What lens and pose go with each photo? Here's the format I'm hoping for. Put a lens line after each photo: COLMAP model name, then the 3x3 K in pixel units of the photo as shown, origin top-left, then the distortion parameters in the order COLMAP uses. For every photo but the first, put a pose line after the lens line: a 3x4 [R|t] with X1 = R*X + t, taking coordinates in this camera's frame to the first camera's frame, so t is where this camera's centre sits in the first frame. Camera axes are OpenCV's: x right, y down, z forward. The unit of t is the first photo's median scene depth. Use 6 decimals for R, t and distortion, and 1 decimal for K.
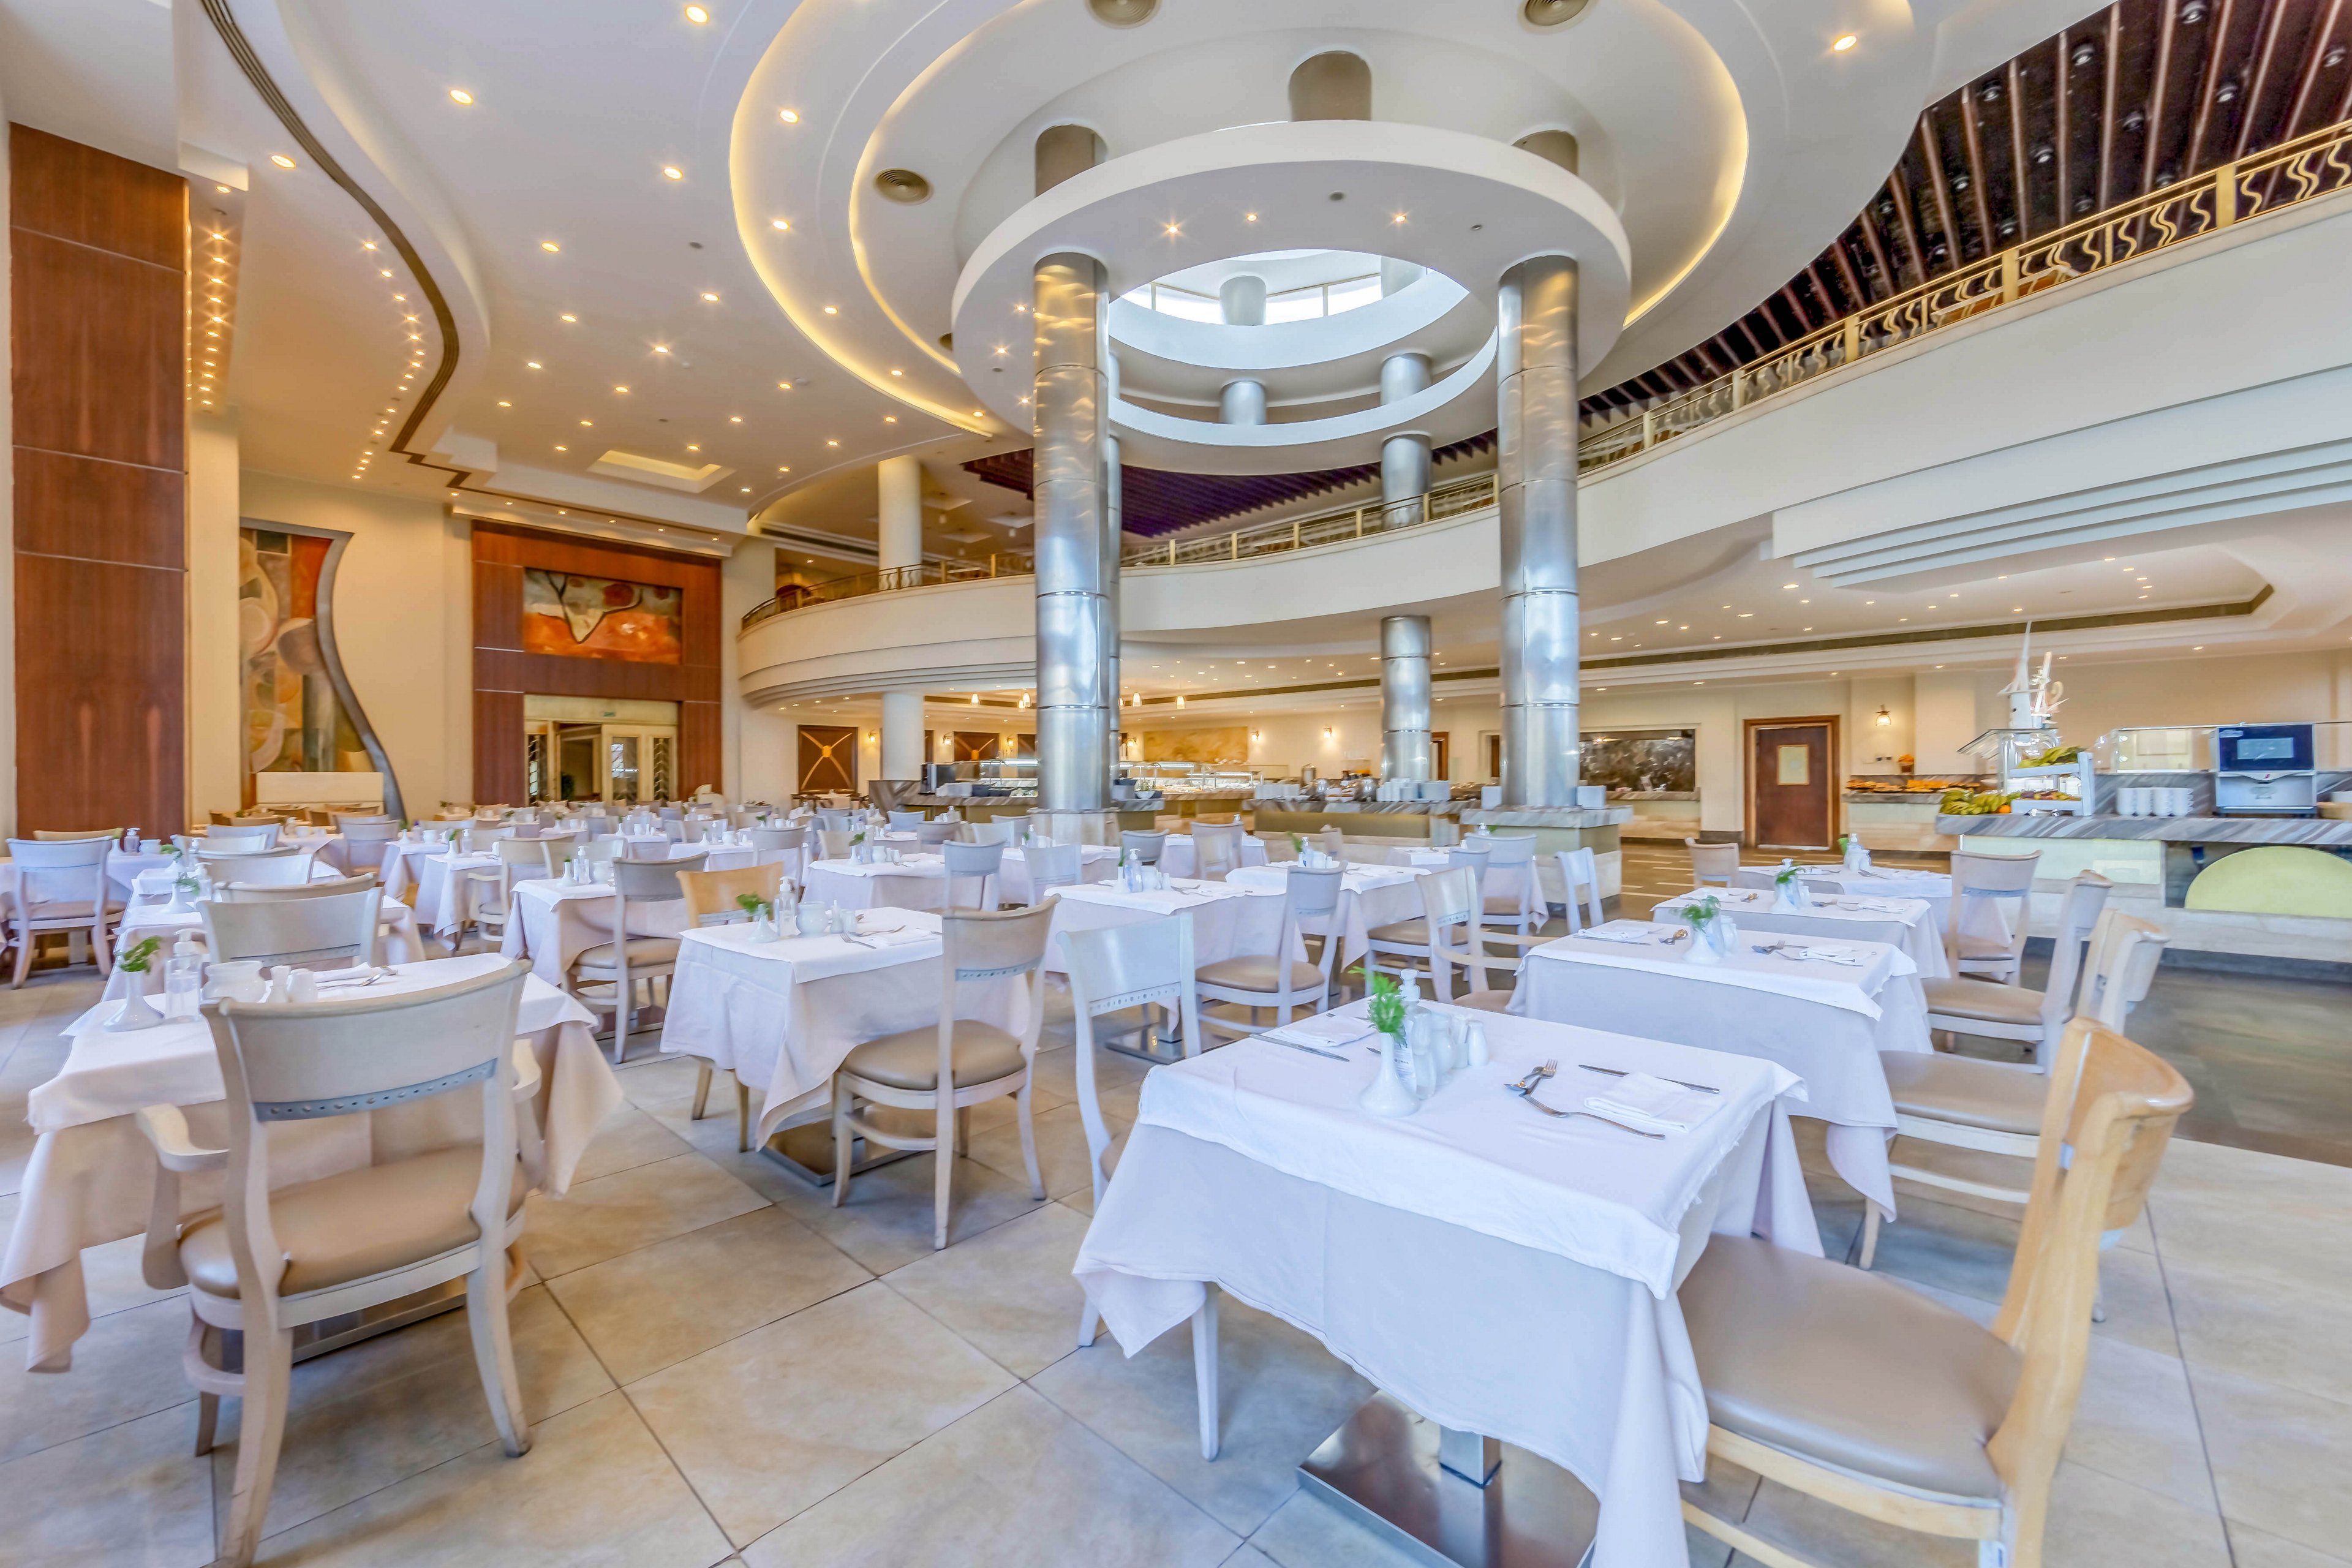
lens RADIAL K [[930.6, 0, 1164.6], [0, 930.6, 785.2], [0, 0, 1]] dist [-0.001368, -0.000299]
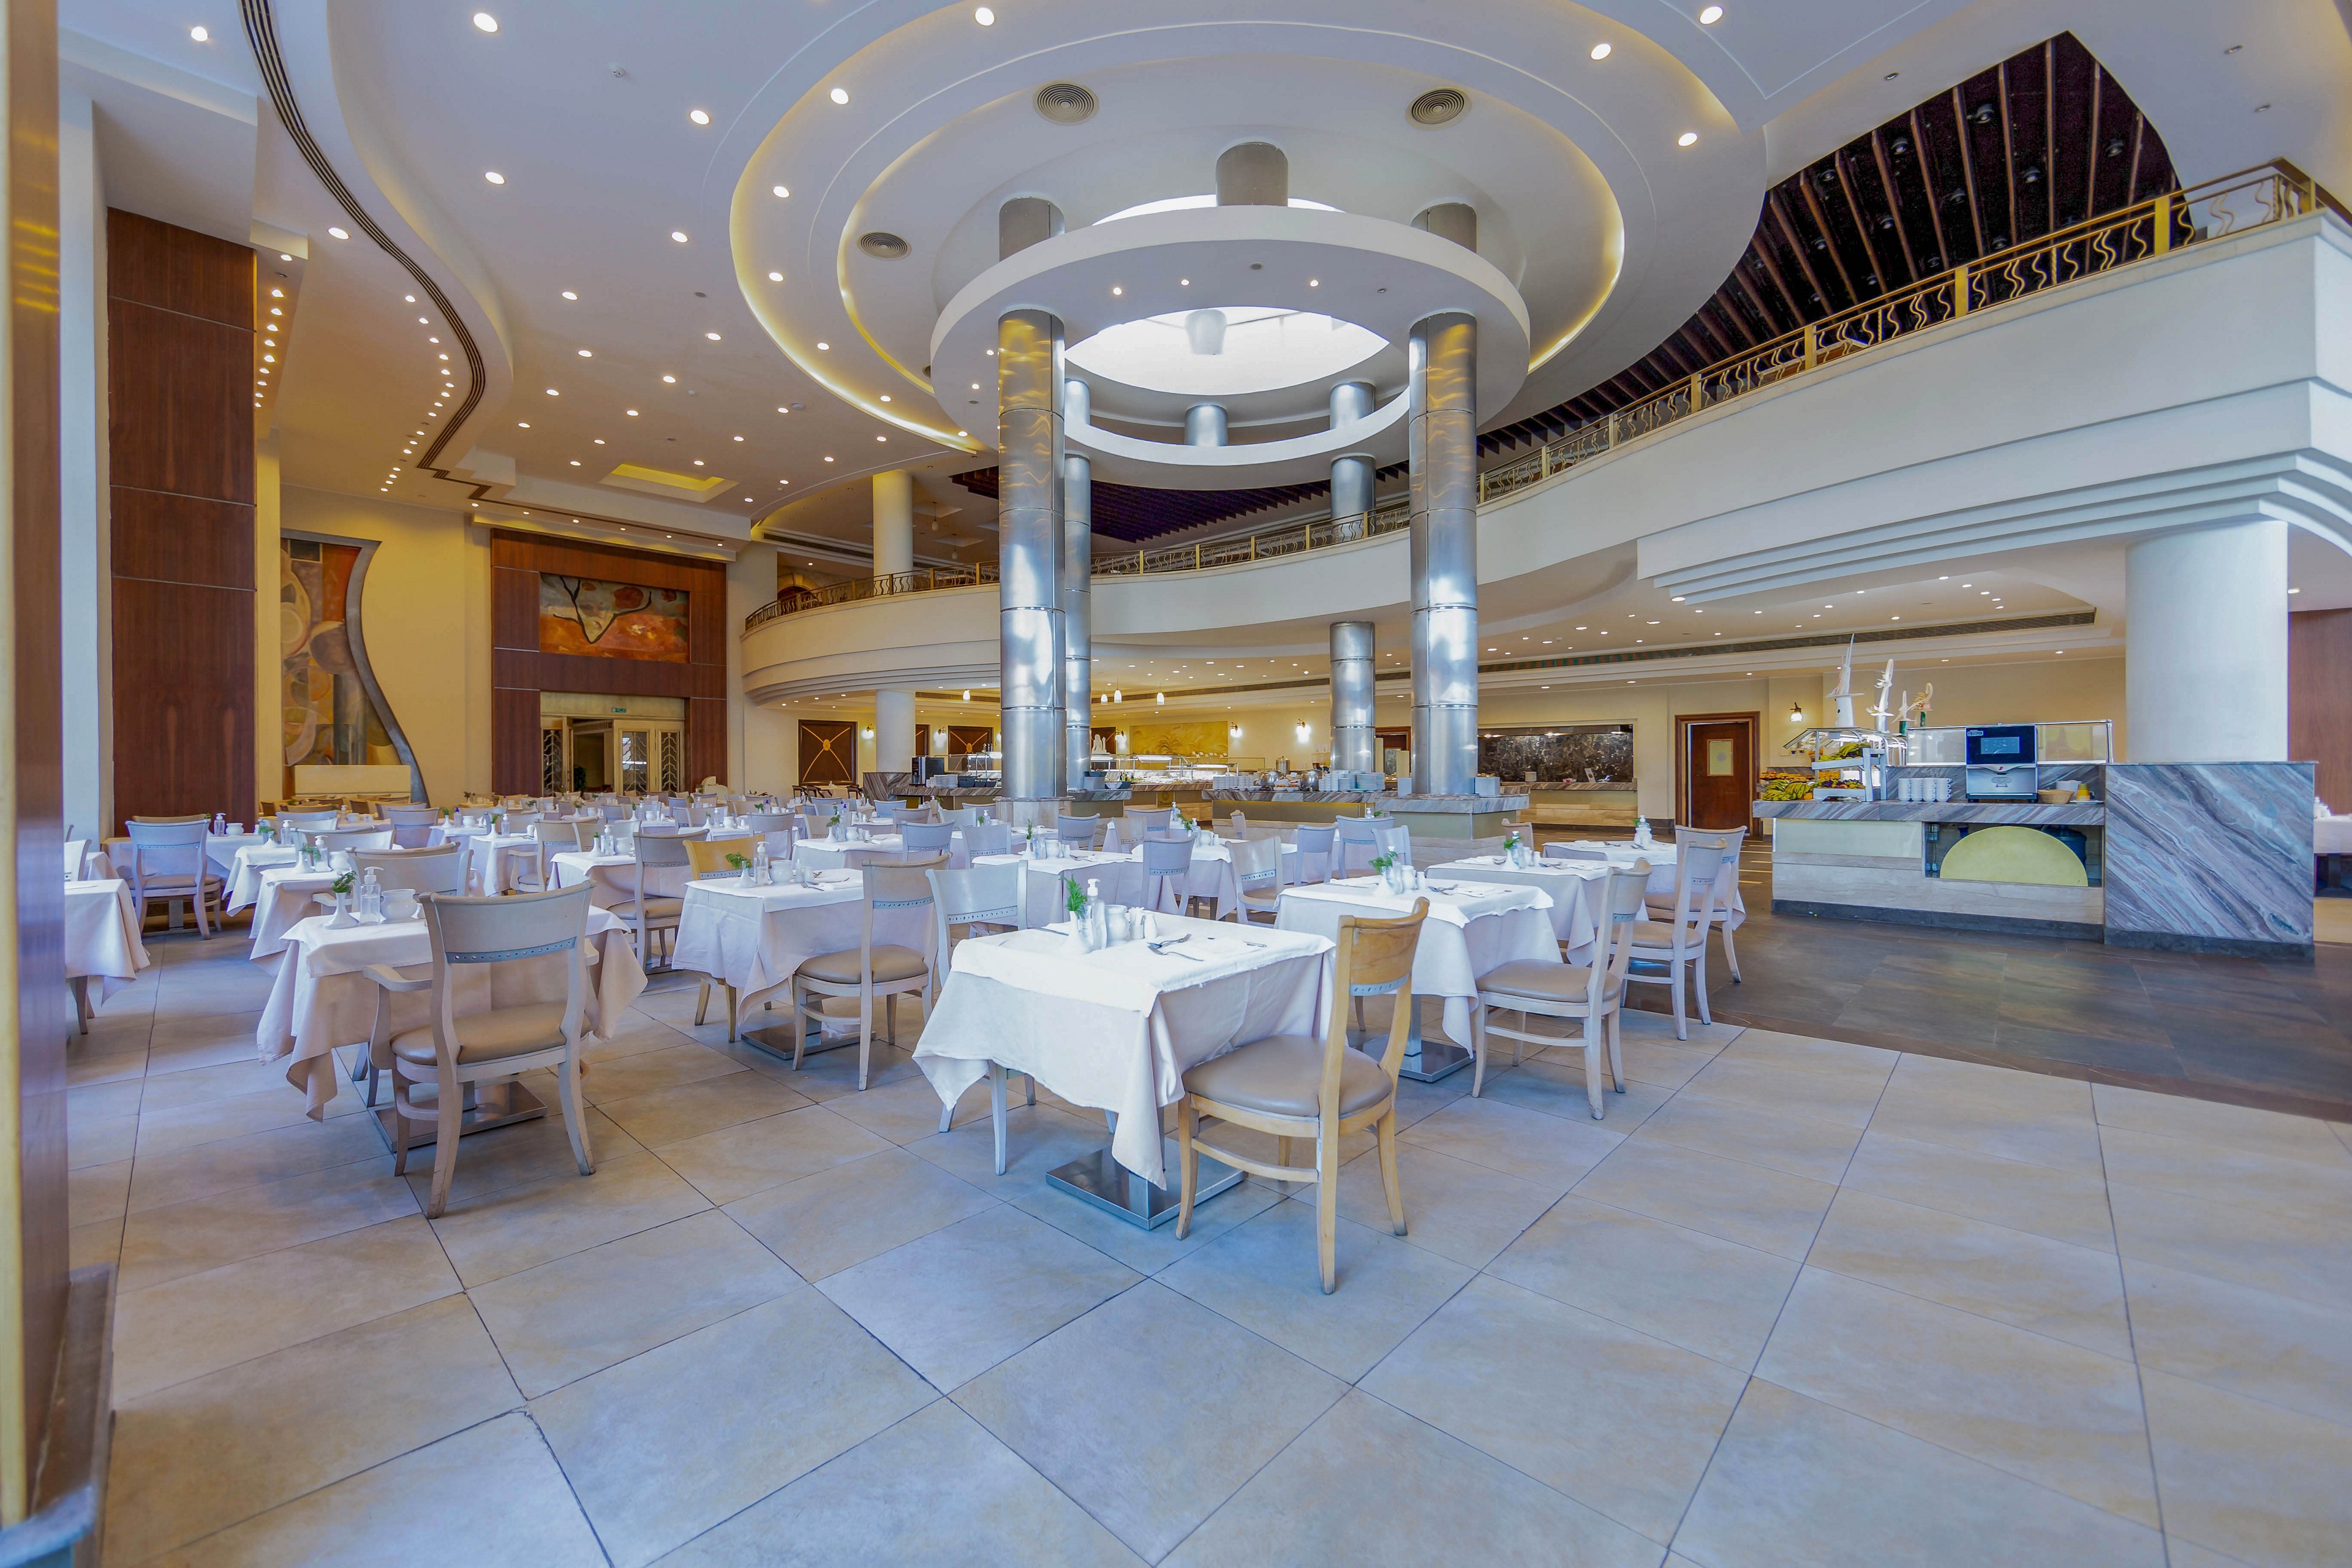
lens RADIAL K [[924.6, 0, 1175.8], [0, 924.6, 777.8], [0, 0, 1]] dist [-0.002198, 0.000148]
pose [[0.999982, -0.000681, 0.006034, 0.051780], [0.000675, 0.999999, 0.001088, 0.000409], [-0.006035, -0.001083, 0.999981, -0.098033]]
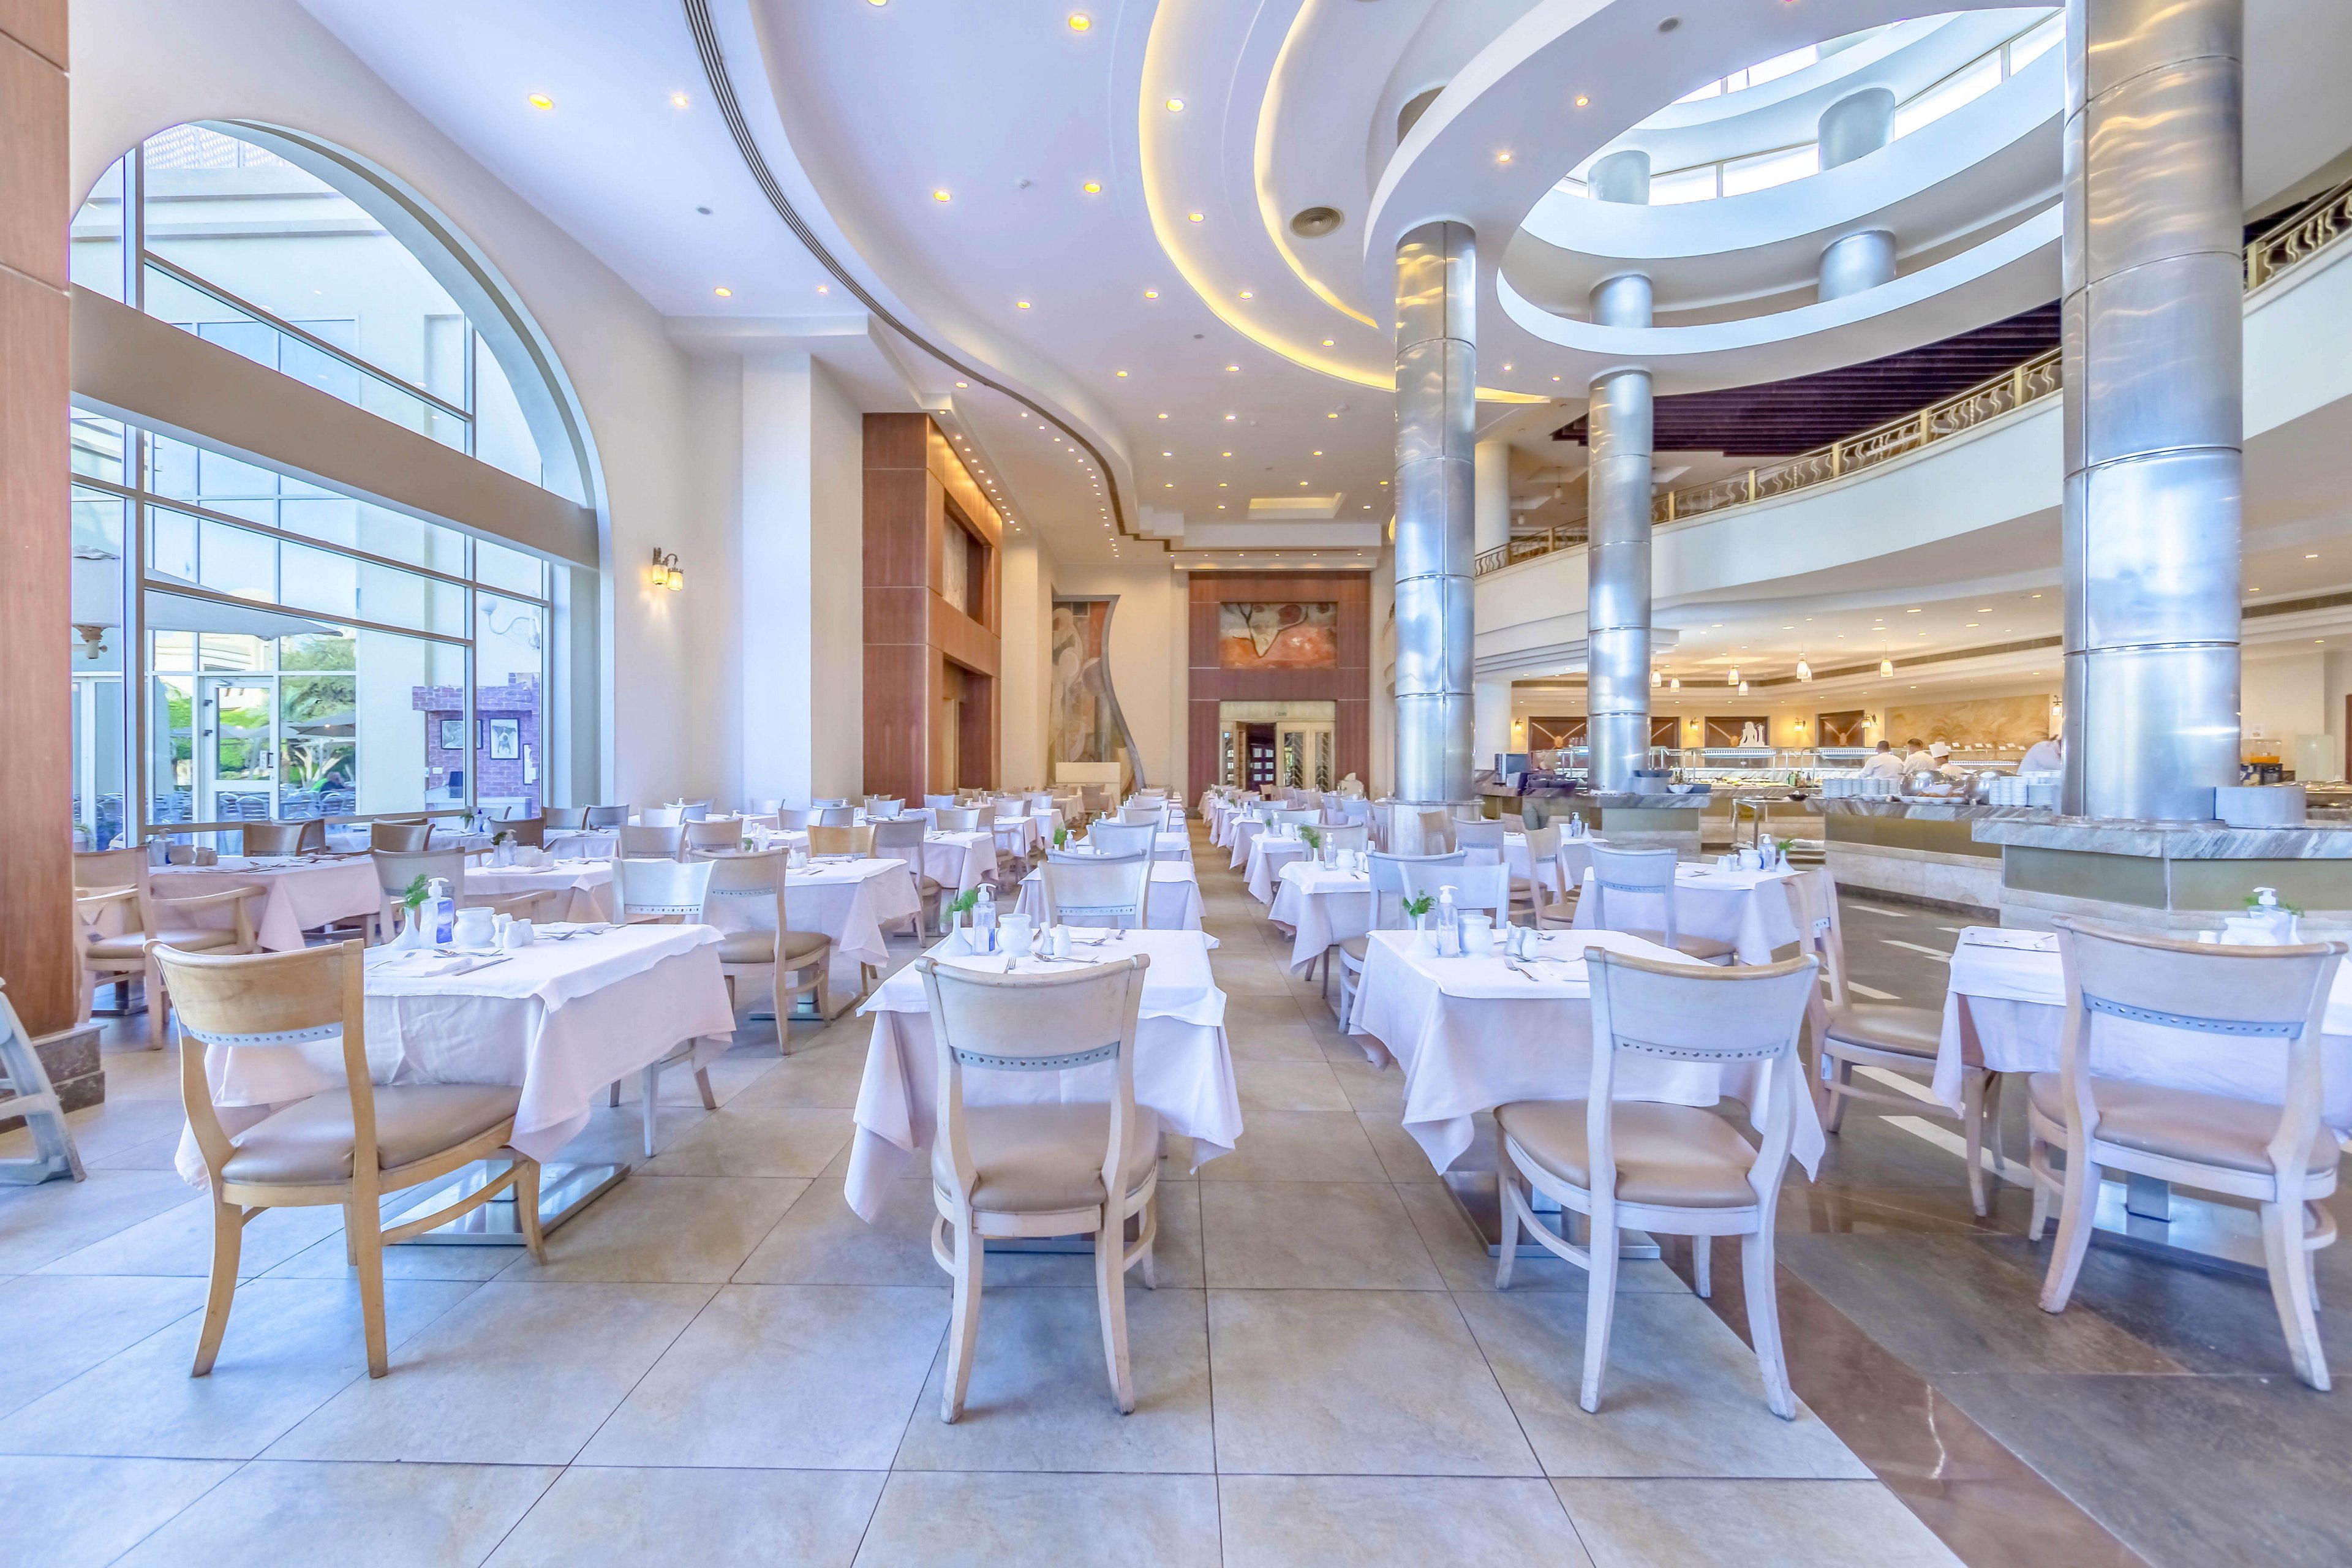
lens RADIAL K [[933.0, 0, 1155.1], [0, 933.0, 771.9], [0, 0, 1]] dist [-0.001090, -0.000053]
pose [[0.672855, 0.006373, -0.739747, 0.320804], [-0.008364, 0.999965, 0.001007, -0.001765], [0.739727, 0.005509, 0.672885, 0.107377]]
